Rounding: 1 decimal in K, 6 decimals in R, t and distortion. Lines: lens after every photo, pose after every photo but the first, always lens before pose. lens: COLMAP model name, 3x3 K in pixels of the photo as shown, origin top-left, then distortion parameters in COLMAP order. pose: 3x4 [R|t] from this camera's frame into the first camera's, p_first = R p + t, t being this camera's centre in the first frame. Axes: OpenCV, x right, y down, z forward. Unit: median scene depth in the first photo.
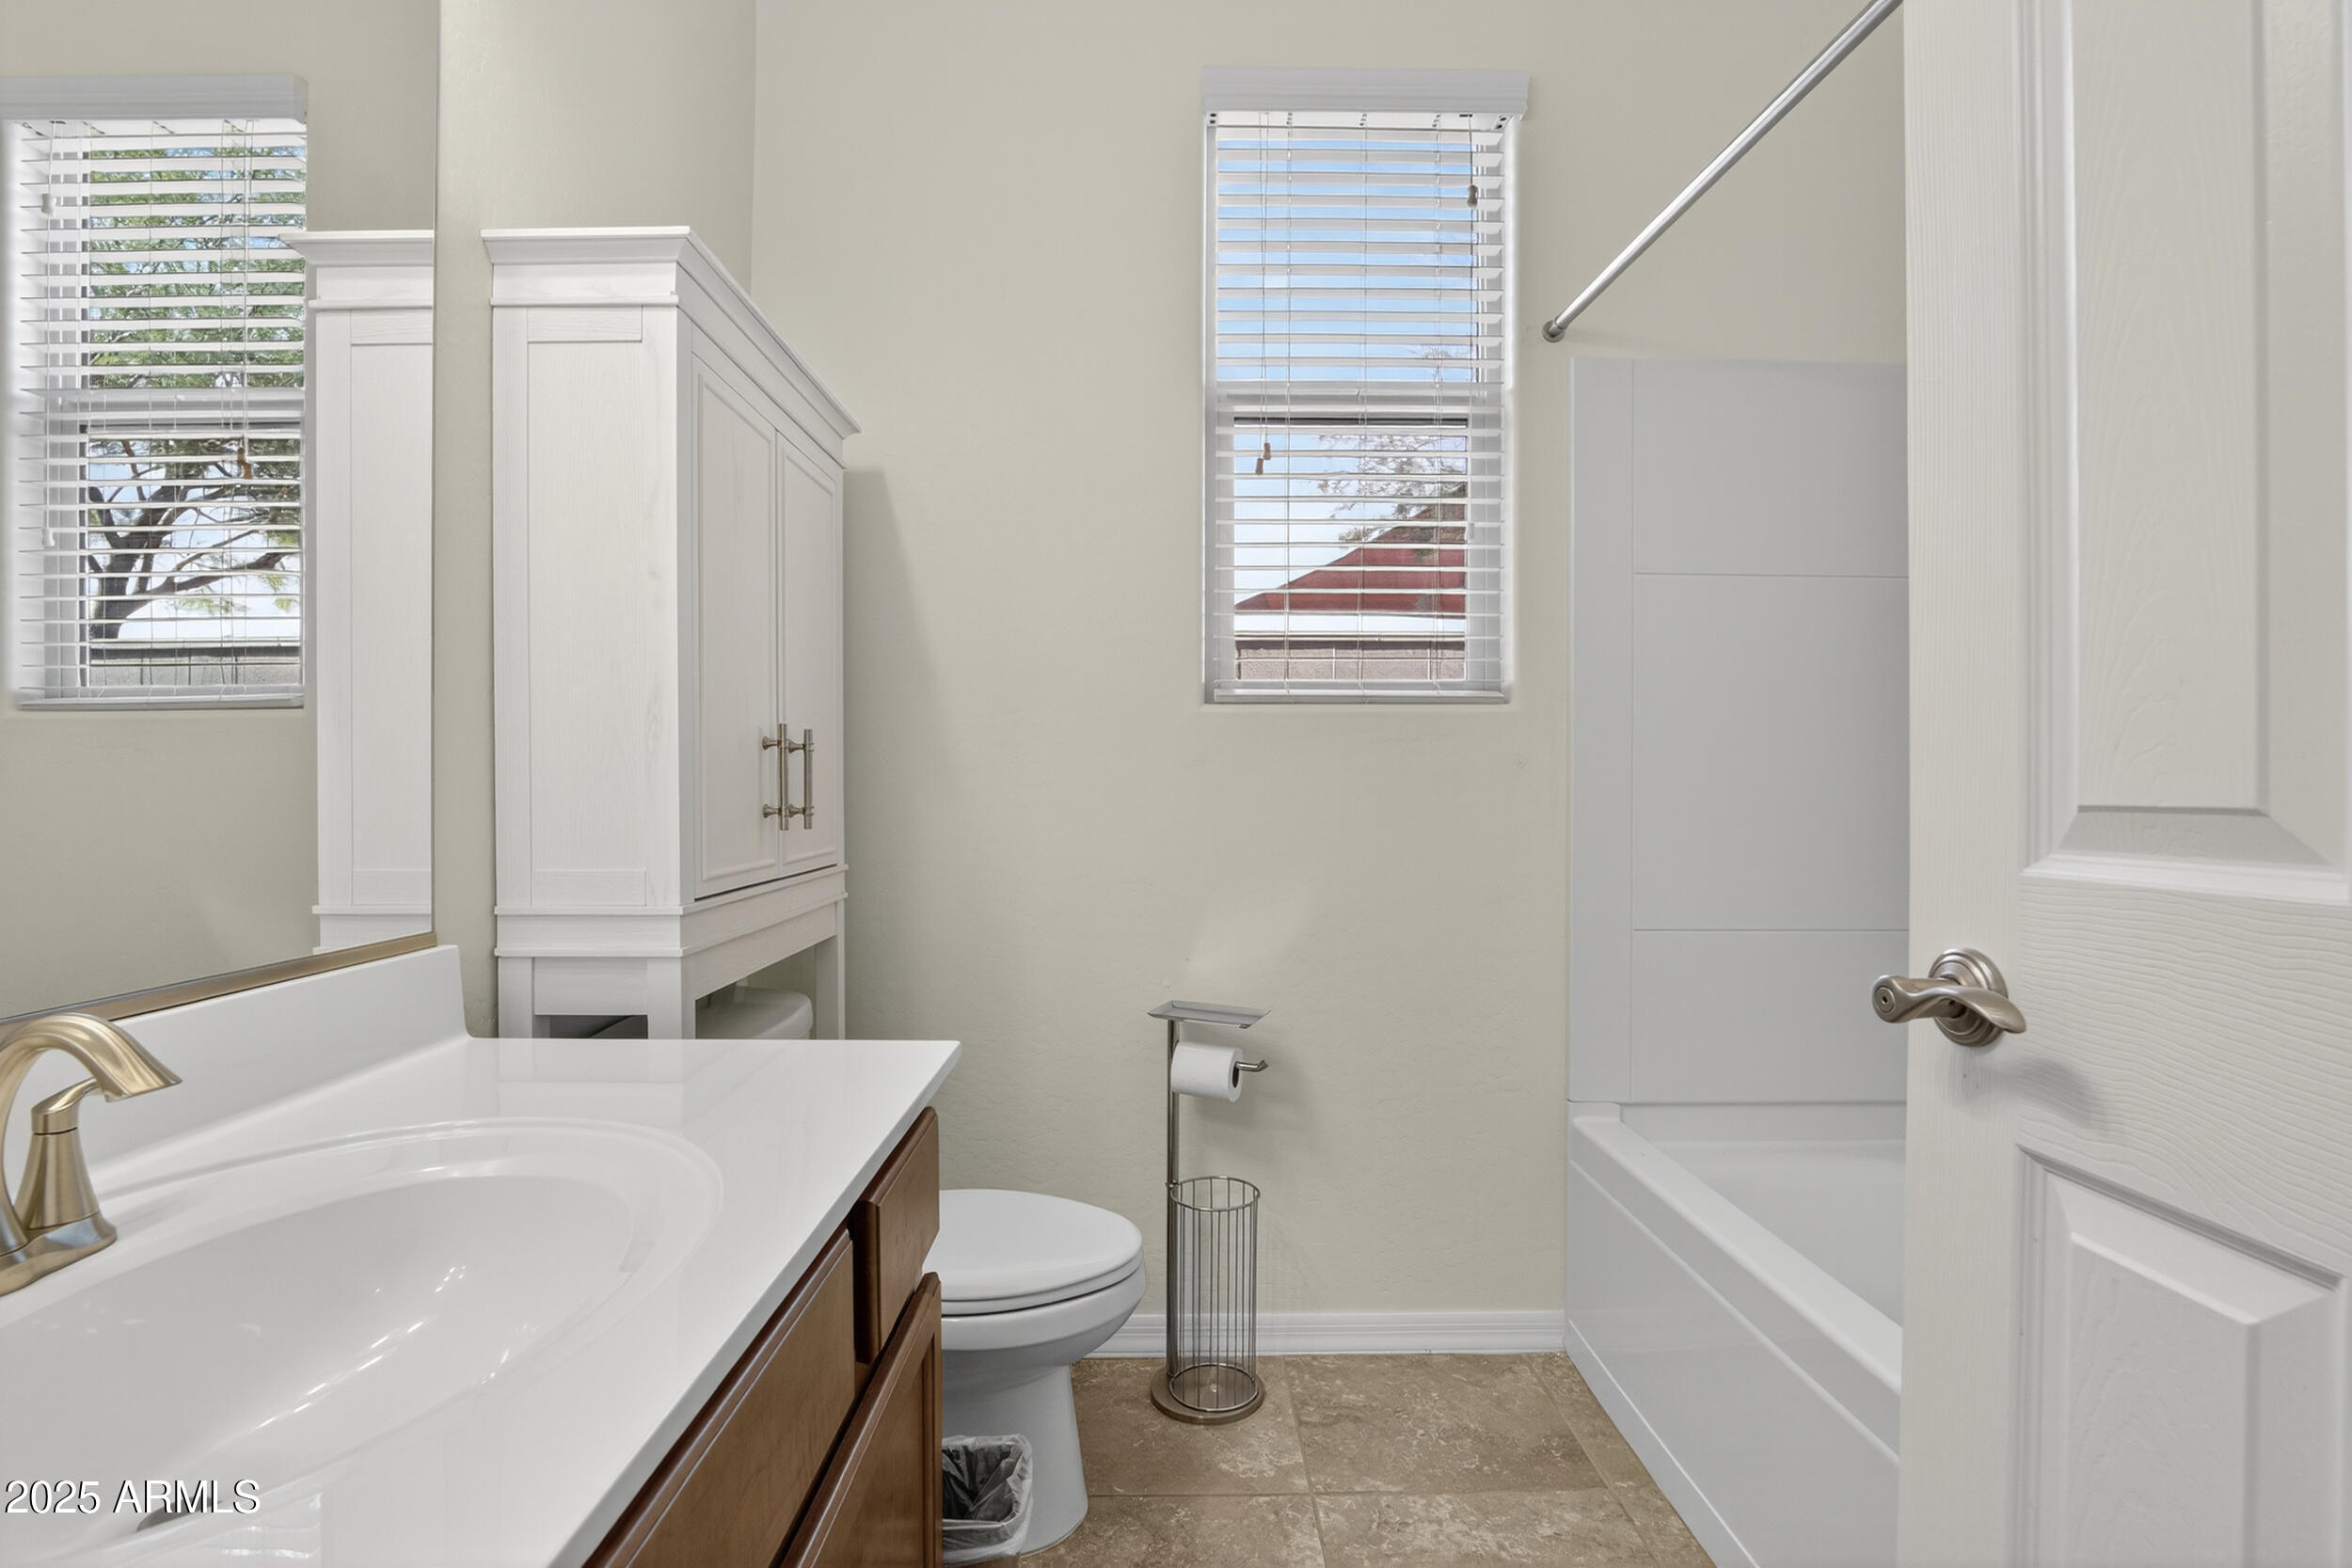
lens RADIAL K [[1104.9, 0, 1174.2], [0, 1104.9, 795.2], [0, 0, 1]] dist [-0.033384, 0.005850]
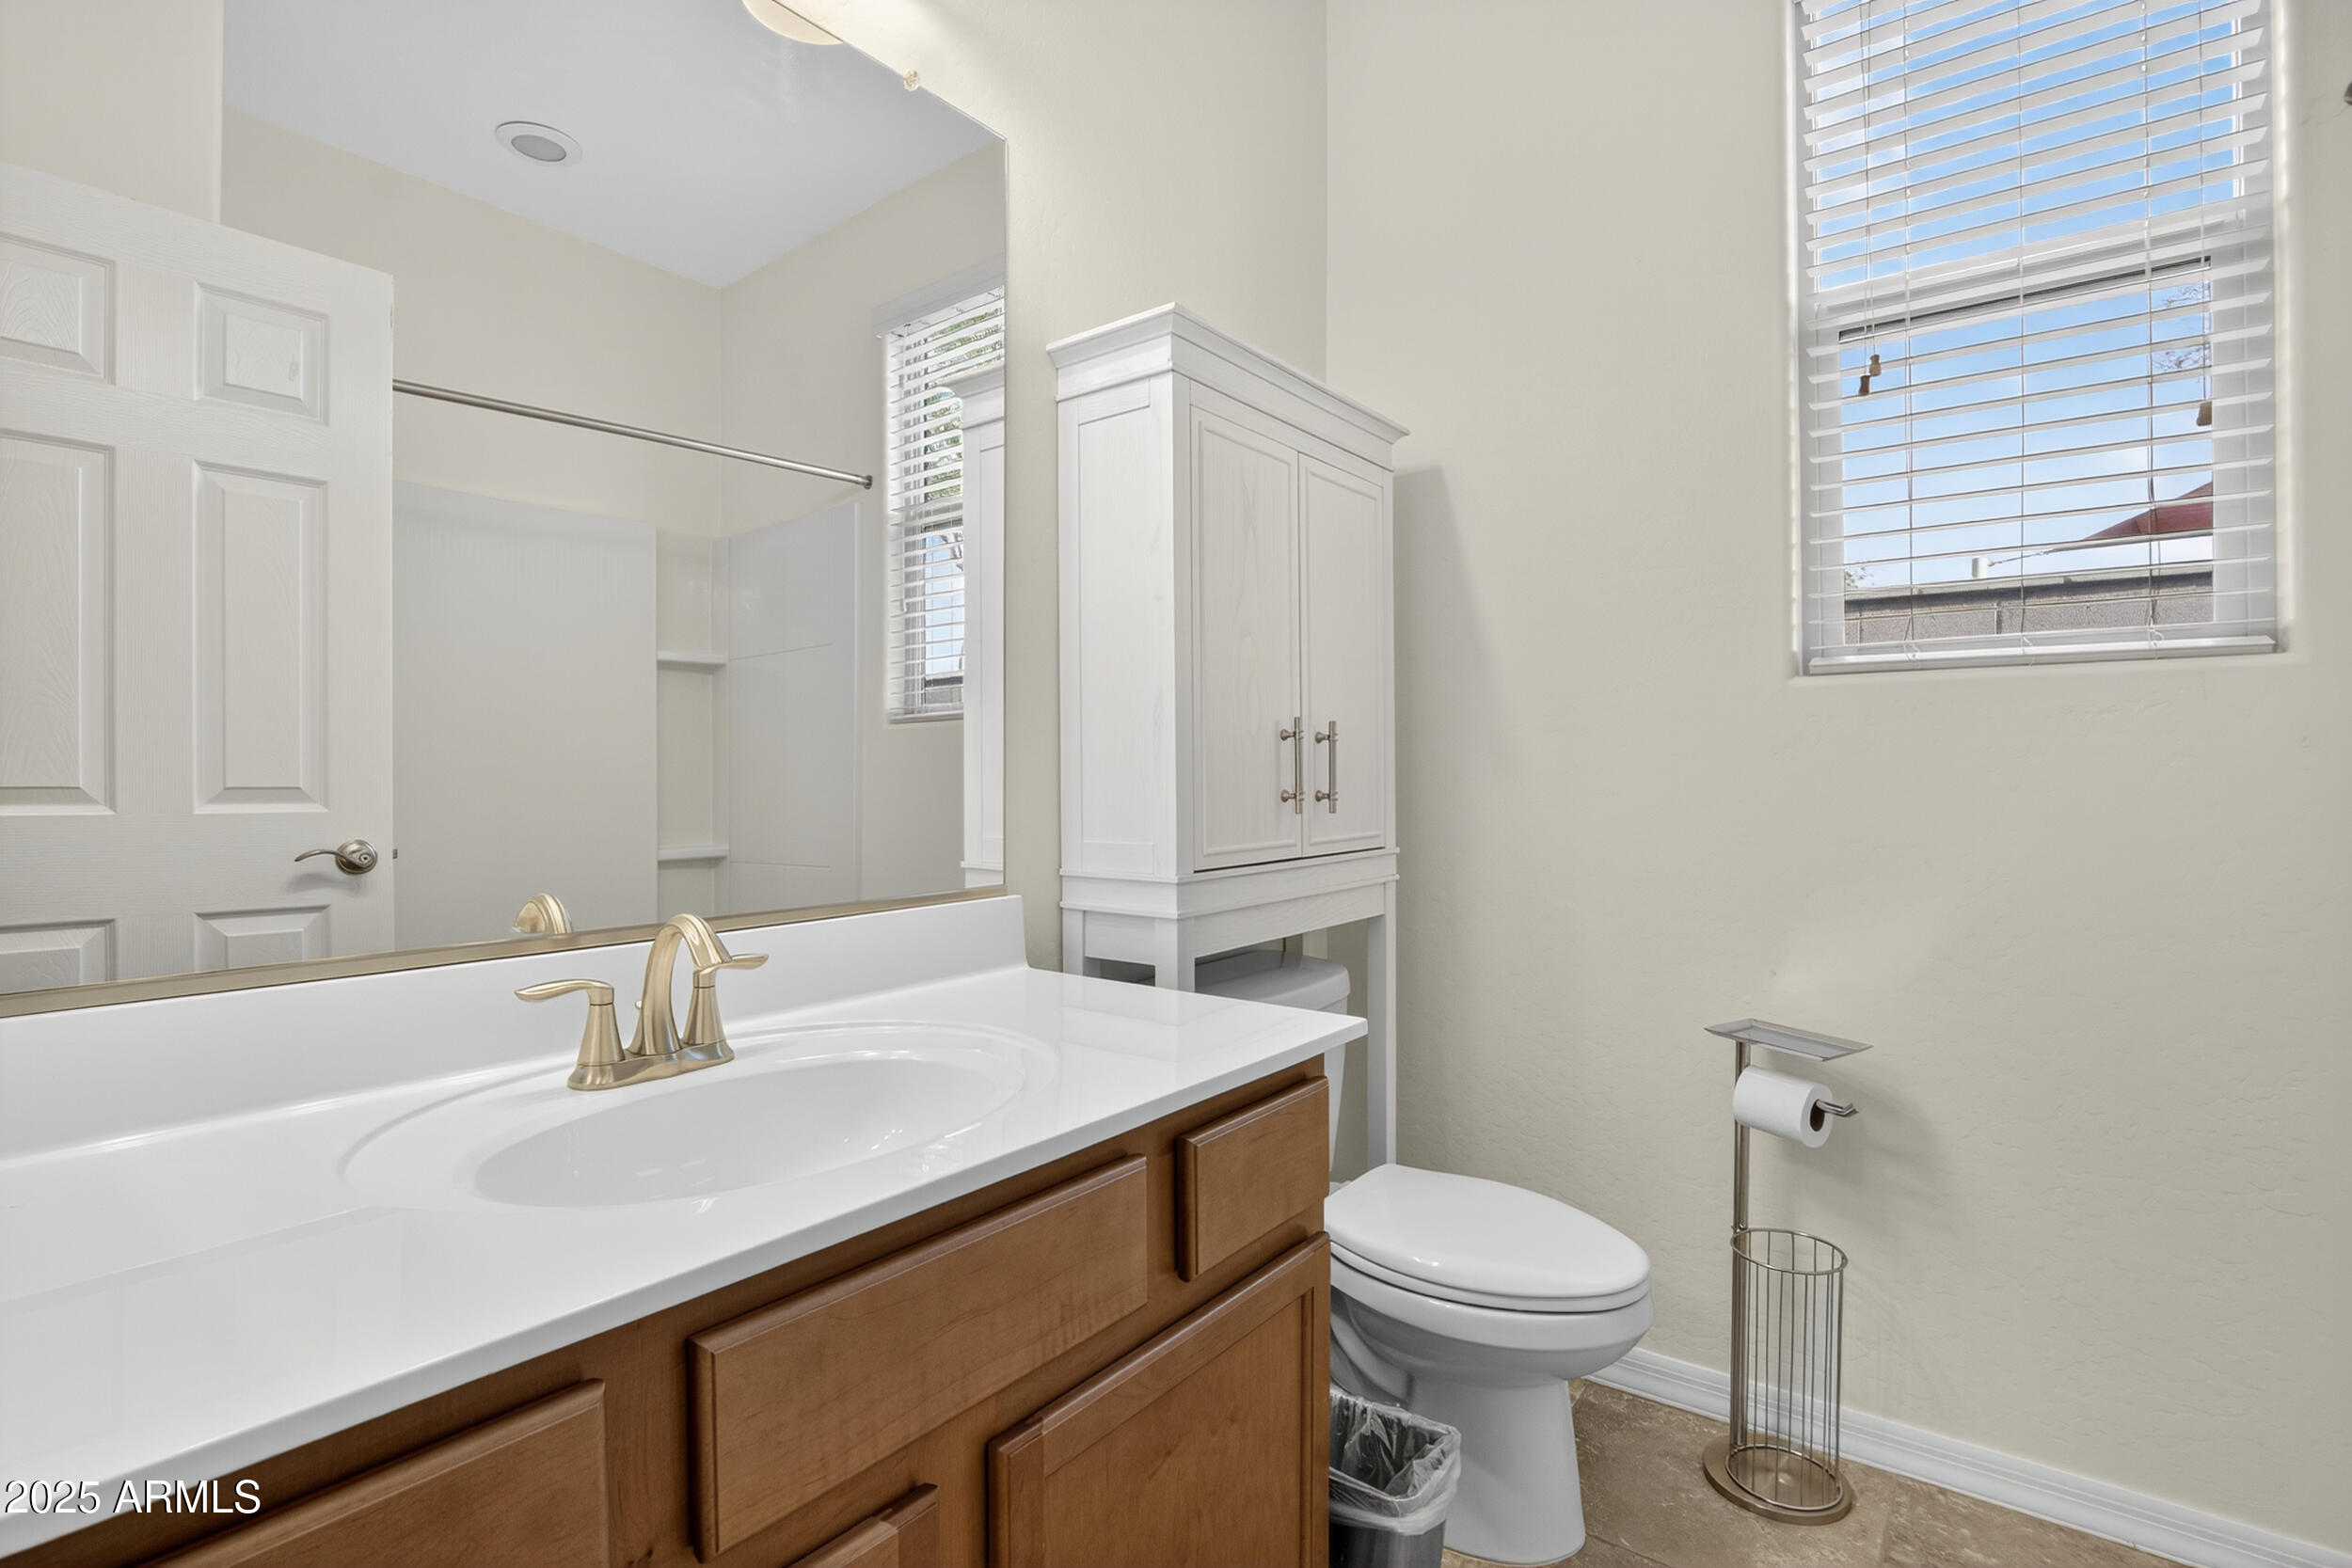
lens RADIAL K [[1104.9, 0, 1173.7], [0, 1104.9, 775.9], [0, 0, 1]] dist [-0.033384, 0.005850]
pose [[0.783071, -0.001409, -0.621931, 0.189552], [-0.001553, 0.999990, -0.004220, -0.001273], [0.621930, 0.004270, 0.783061, 0.043215]]
